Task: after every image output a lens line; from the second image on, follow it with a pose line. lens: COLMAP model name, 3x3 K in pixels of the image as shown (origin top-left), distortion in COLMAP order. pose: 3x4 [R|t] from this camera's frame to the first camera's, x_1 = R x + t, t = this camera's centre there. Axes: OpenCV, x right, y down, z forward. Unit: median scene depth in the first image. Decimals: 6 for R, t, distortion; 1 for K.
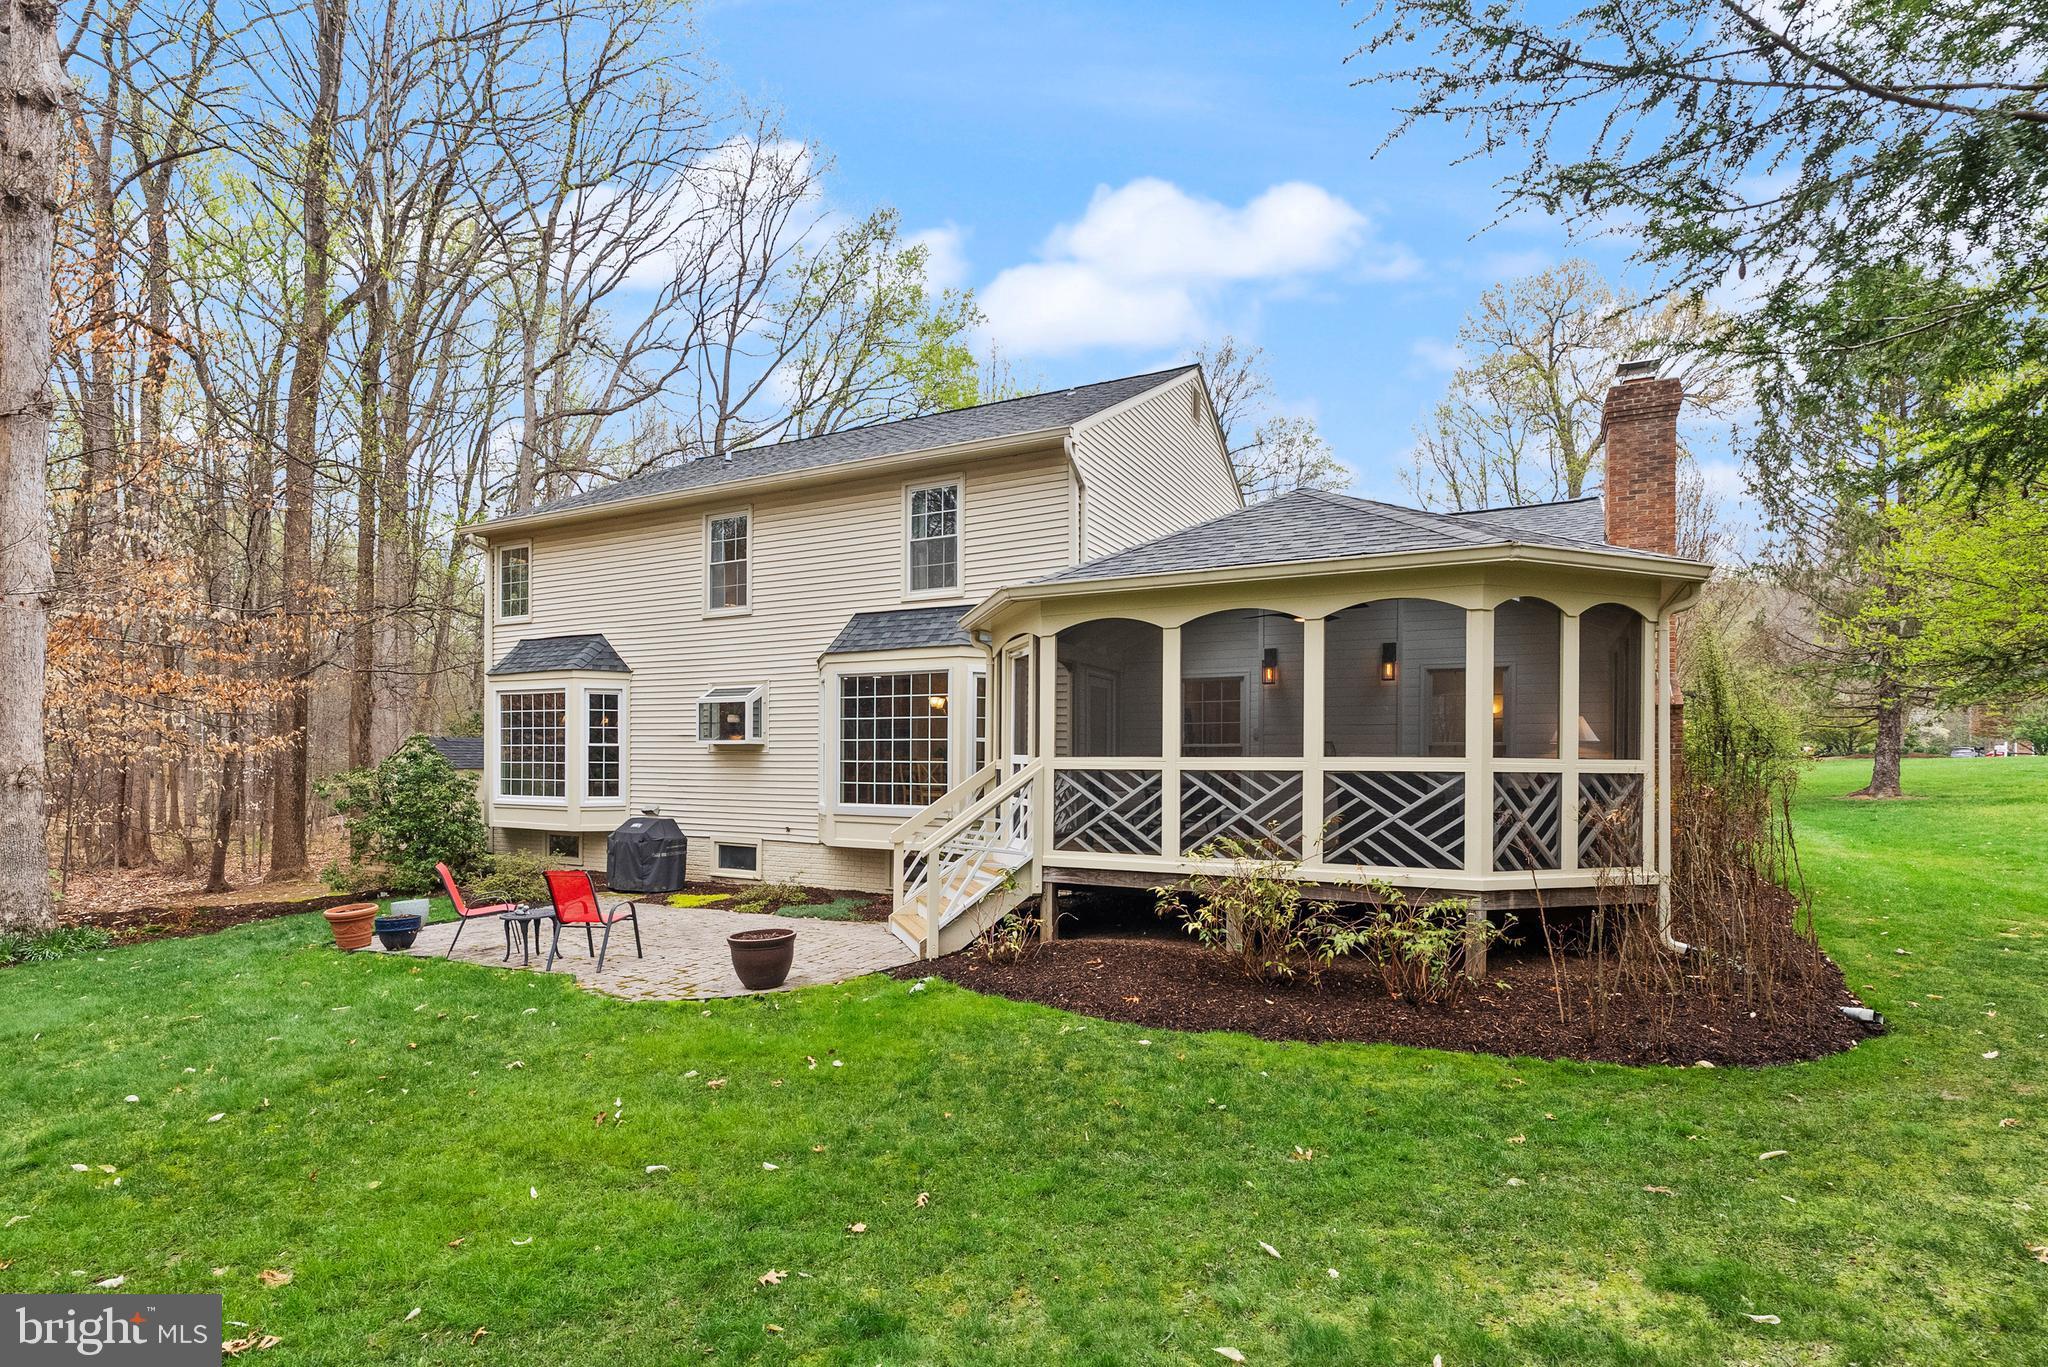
lens RADIAL K [[1013.0, 0, 1023.3], [0, 1013.0, 759.9], [0, 0, 1]] dist [-0.003880, -0.000887]
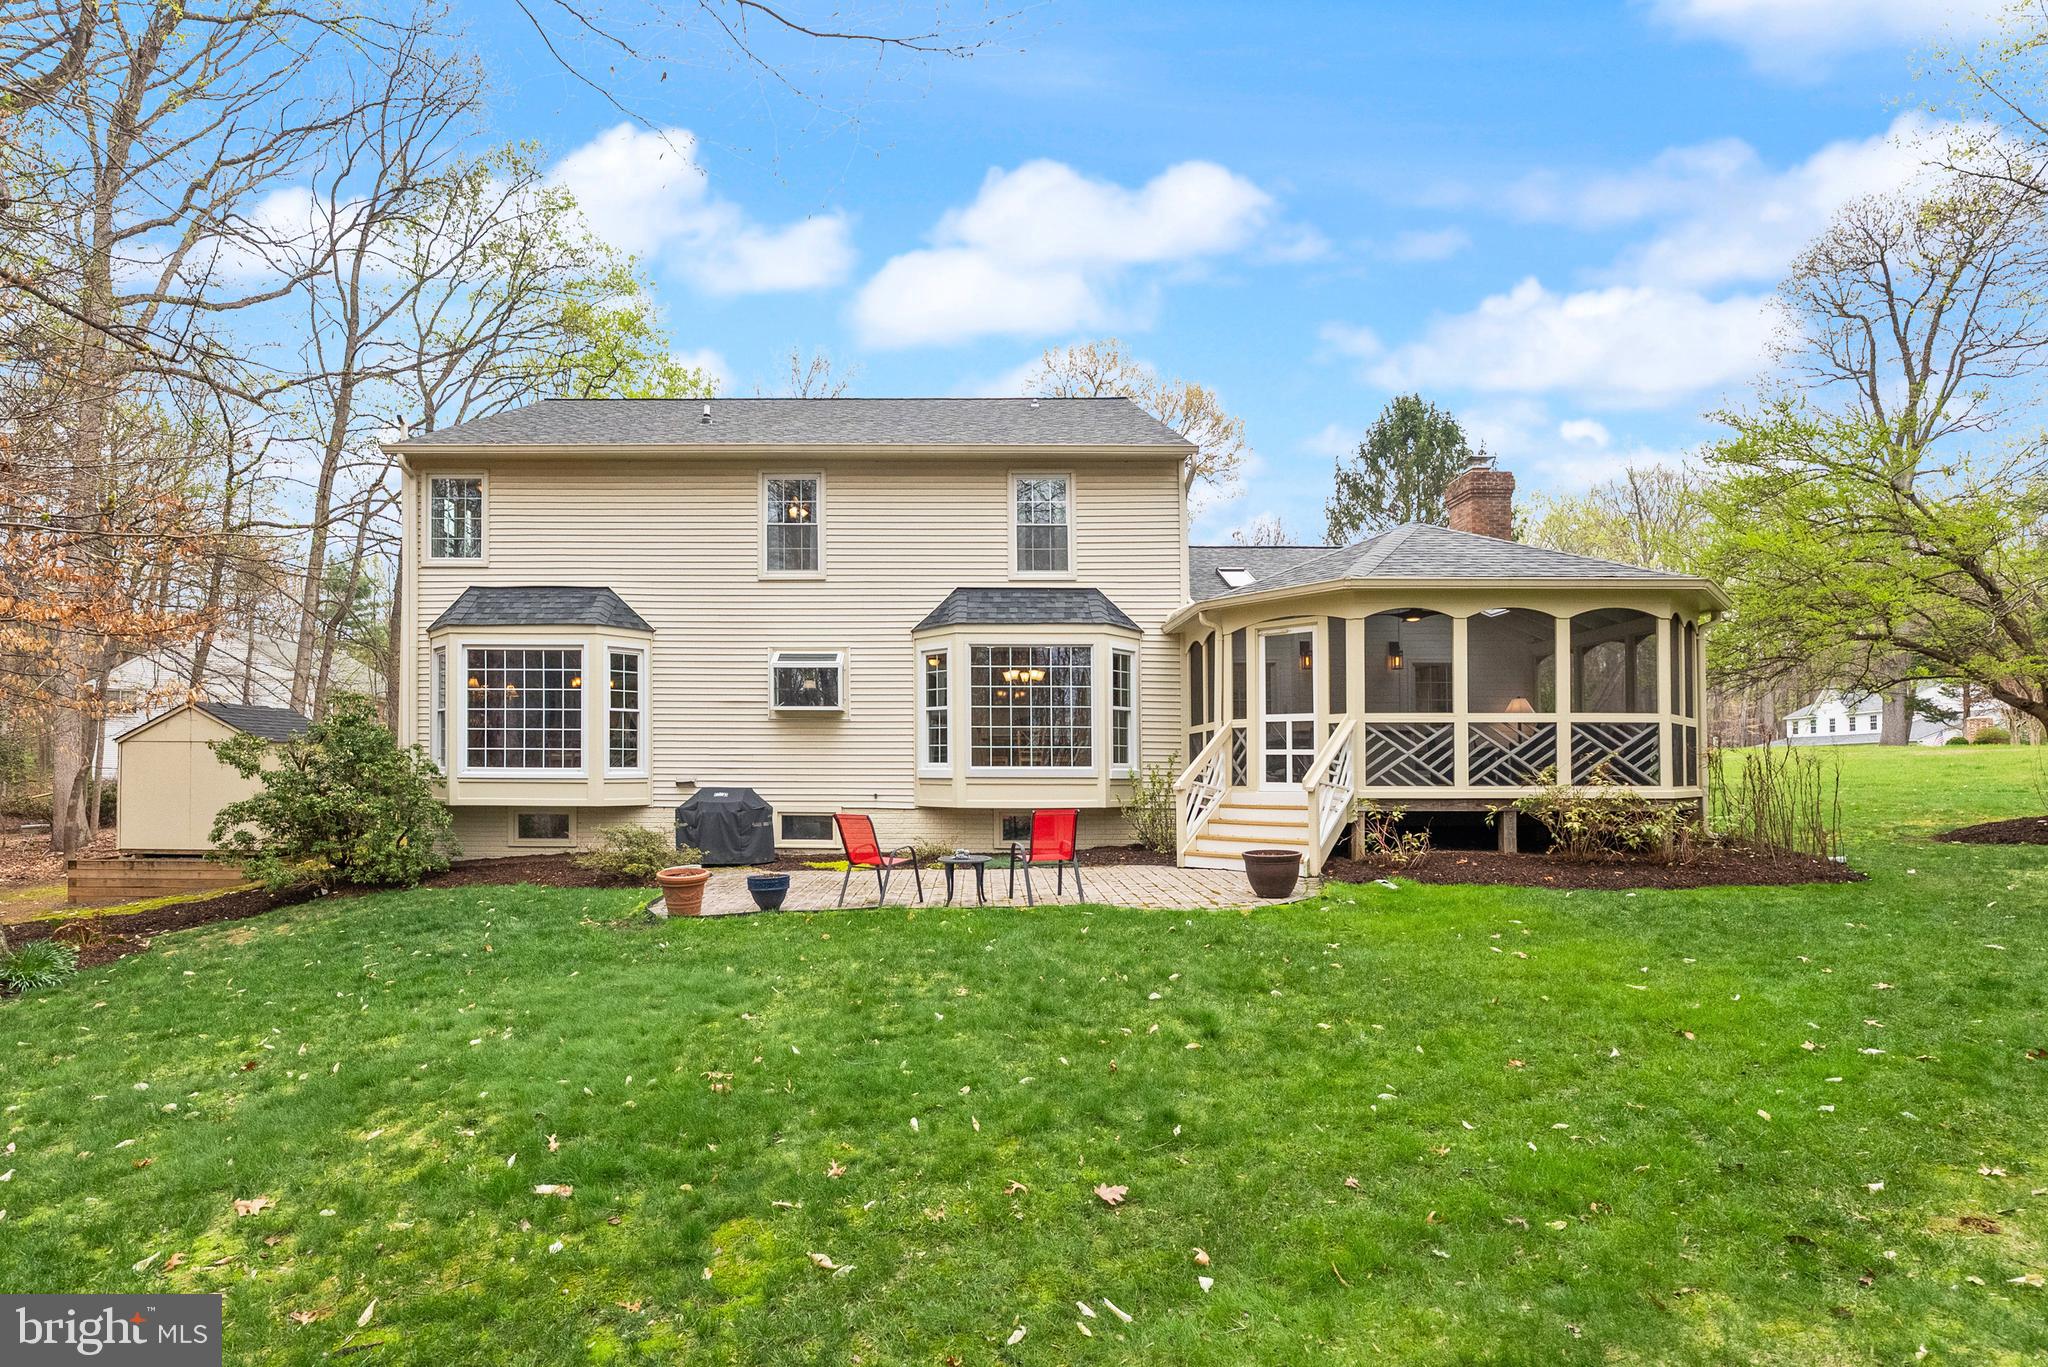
lens RADIAL K [[1013.0, 0, 1023.3], [0, 1013.0, 759.9], [0, 0, 1]] dist [-0.003880, -0.000887]
pose [[0.886257, 0.000498, 0.463194, -0.590753], [0.000964, 0.999995, -0.002921, 0.037238], [-0.463193, 0.003035, 0.886252, 0.037823]]
